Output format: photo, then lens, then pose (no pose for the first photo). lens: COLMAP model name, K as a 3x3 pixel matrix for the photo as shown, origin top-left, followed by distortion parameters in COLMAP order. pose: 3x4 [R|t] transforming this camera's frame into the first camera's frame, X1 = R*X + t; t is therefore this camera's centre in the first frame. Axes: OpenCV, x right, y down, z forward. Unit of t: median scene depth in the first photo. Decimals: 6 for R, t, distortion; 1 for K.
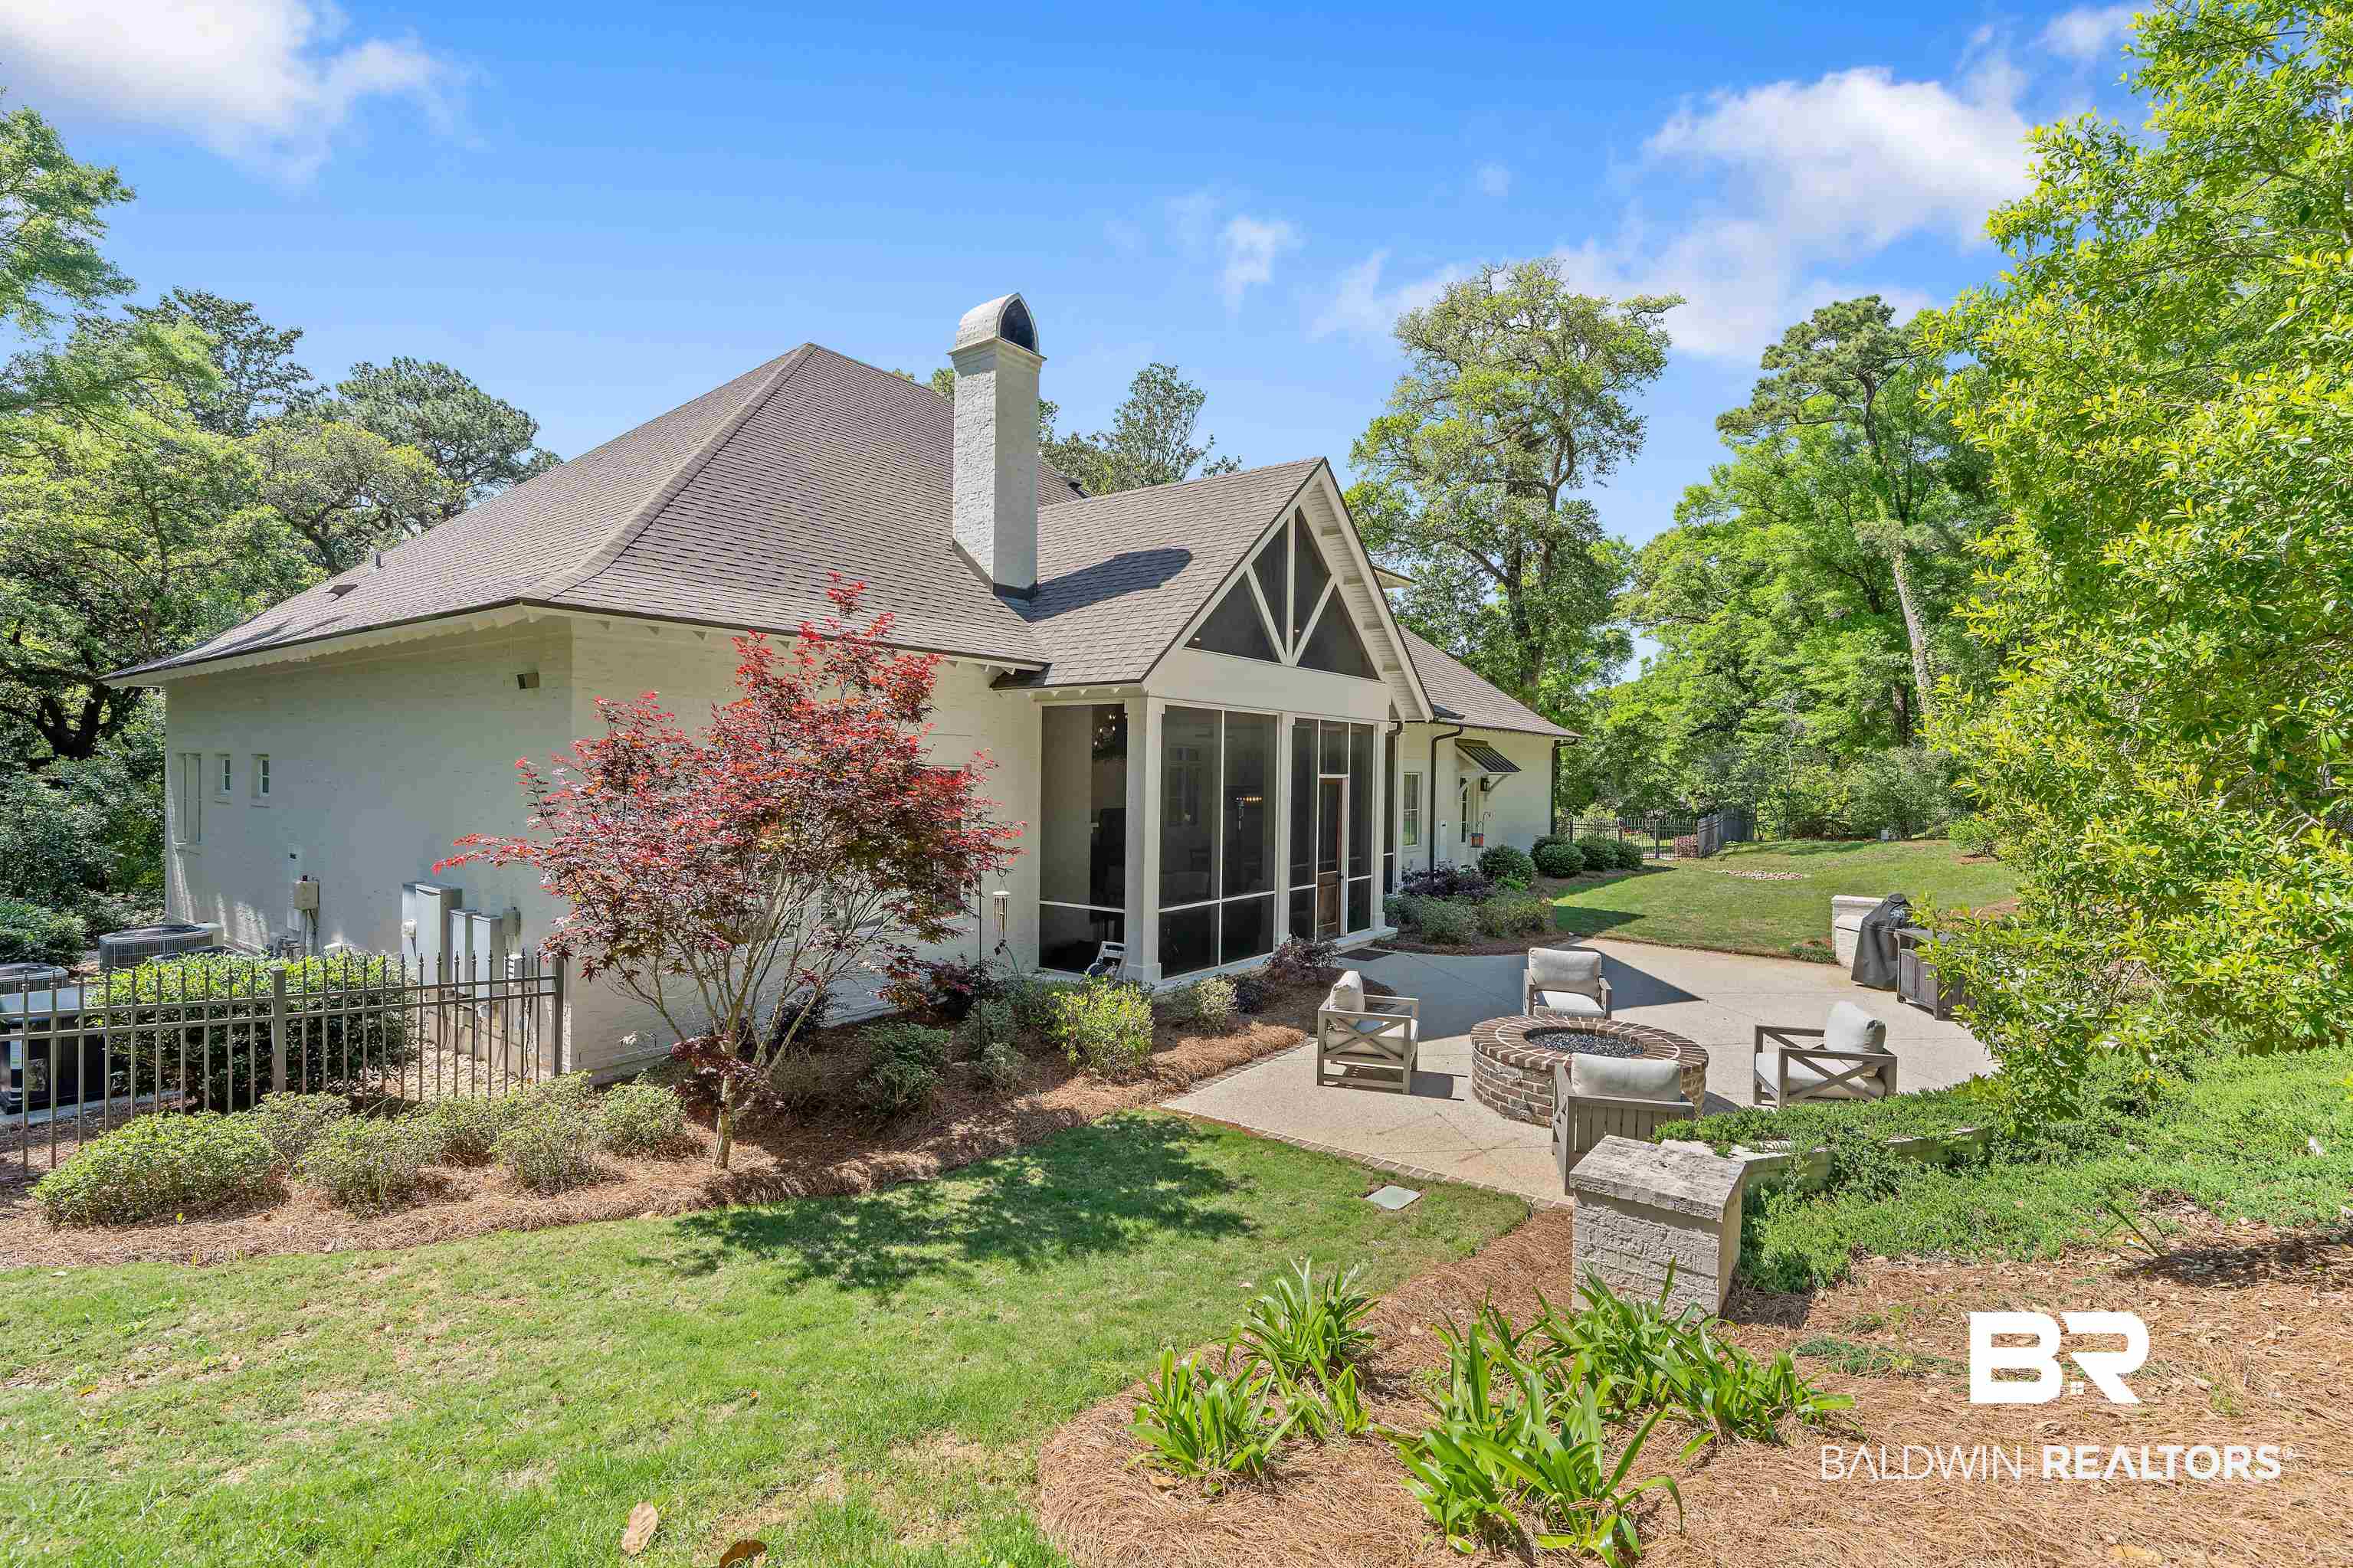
lens RADIAL K [[1058.0, 0, 1196.9], [0, 1058.0, 790.4], [0, 0, 1]] dist [-0.006729, 0.002331]
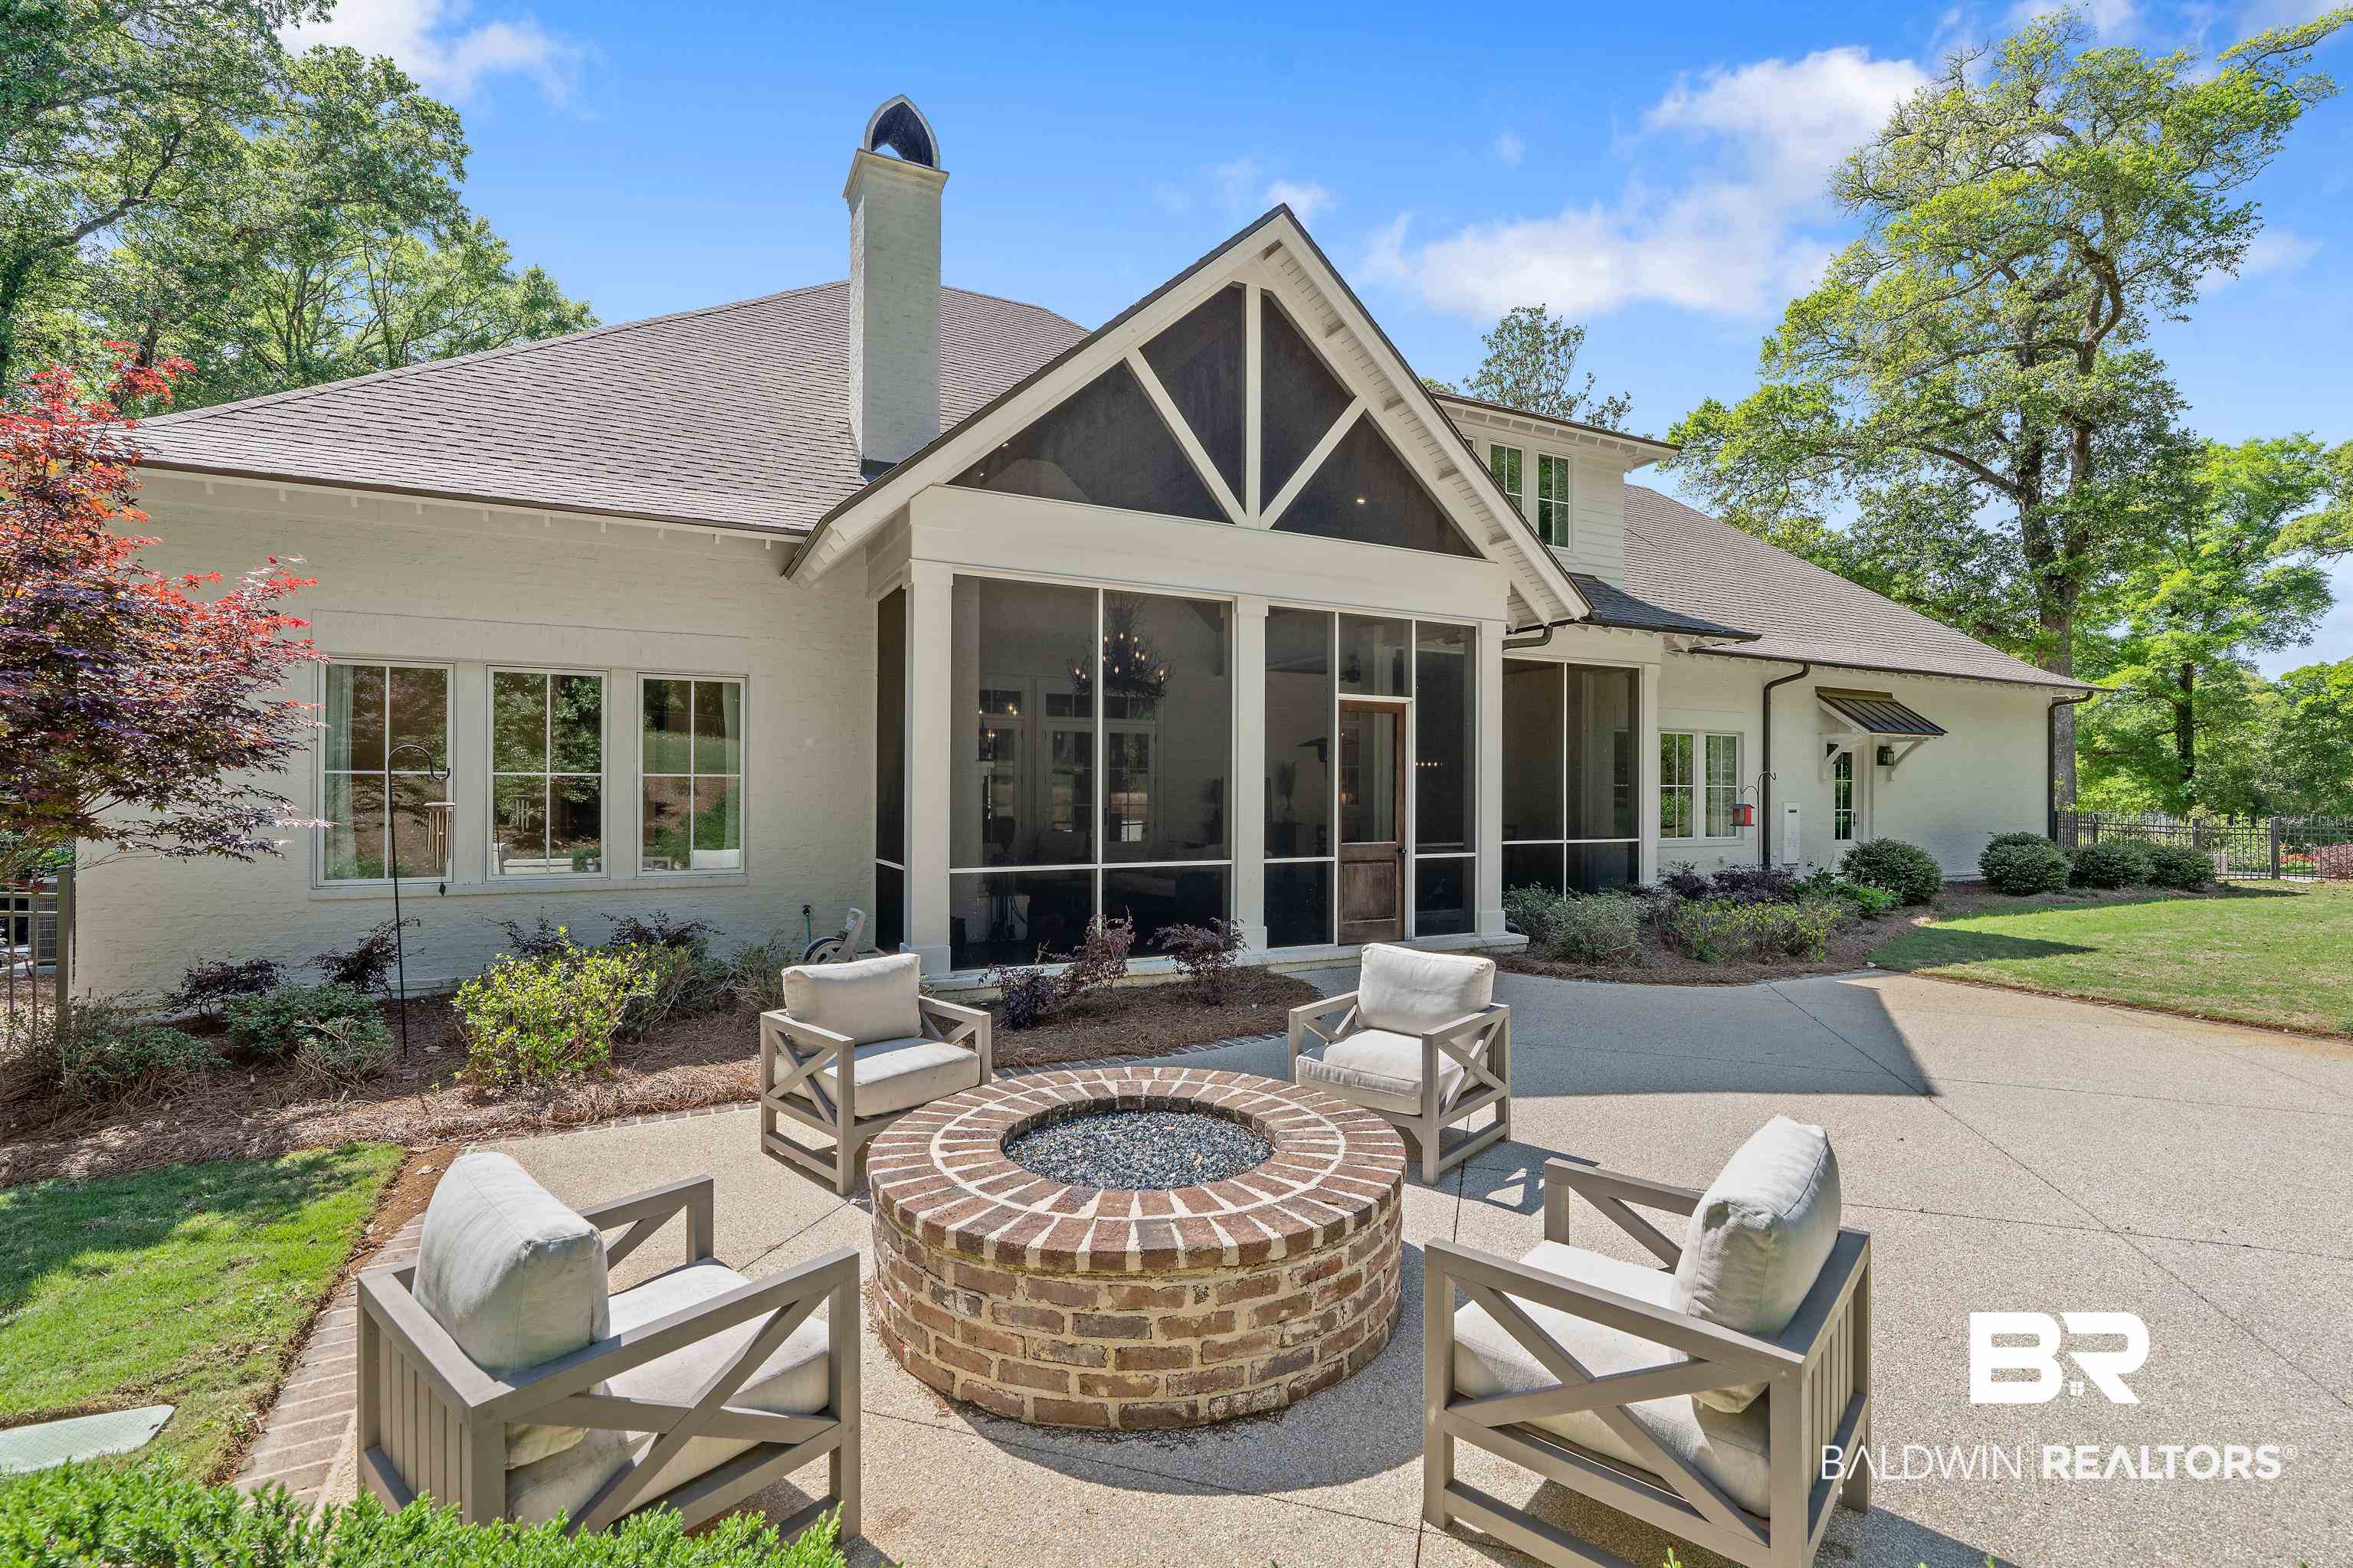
lens RADIAL K [[1058.0, 0, 1174.7], [0, 1058.0, 789.6], [0, 0, 1]] dist [-0.006729, 0.002331]
pose [[0.892214, -0.013432, -0.451413, 0.306175], [0.002042, 0.999667, -0.025710, 0.059032], [0.451608, 0.022017, 0.891945, 0.336678]]
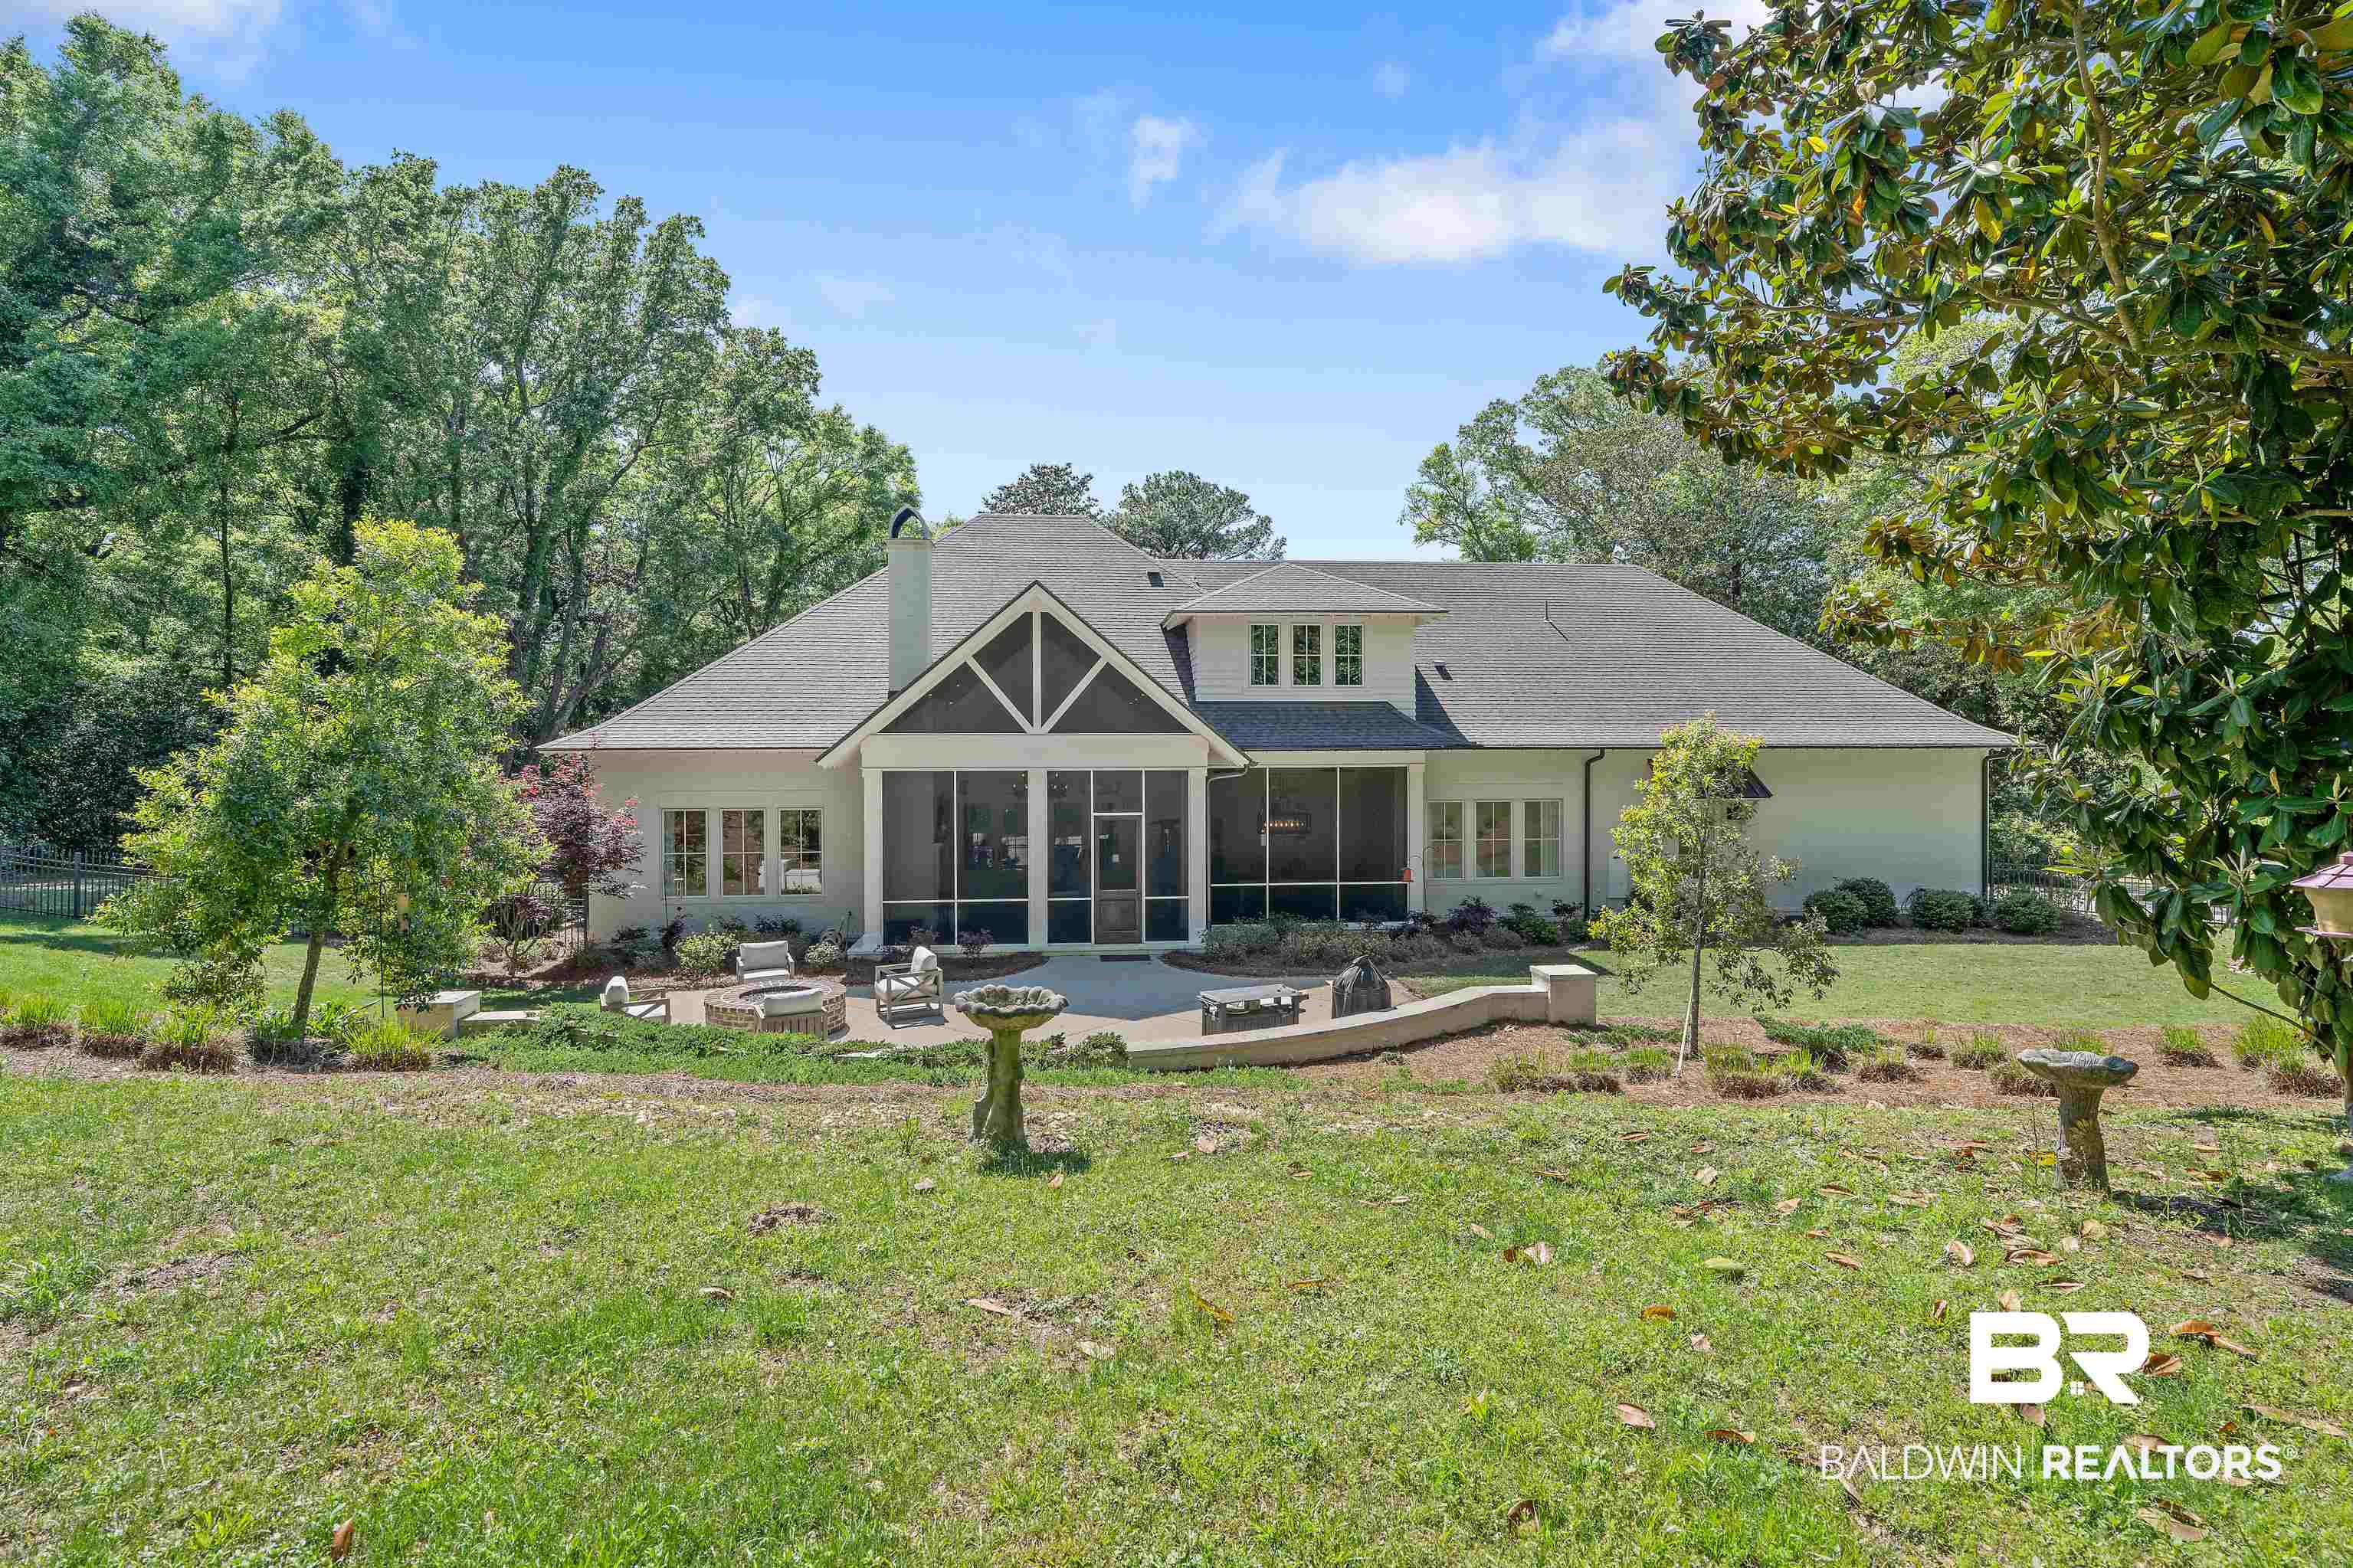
lens RADIAL K [[1109.2, 0, 1198.9], [0, 1109.2, 777.4], [0, 0, 1]] dist [-0.004740, 0.000410]
pose [[0.681641, 0.005256, -0.731668, 1.122066], [-0.003984, 0.999986, 0.003472, -0.059848], [0.731676, 0.000548, 0.681653, 0.163930]]
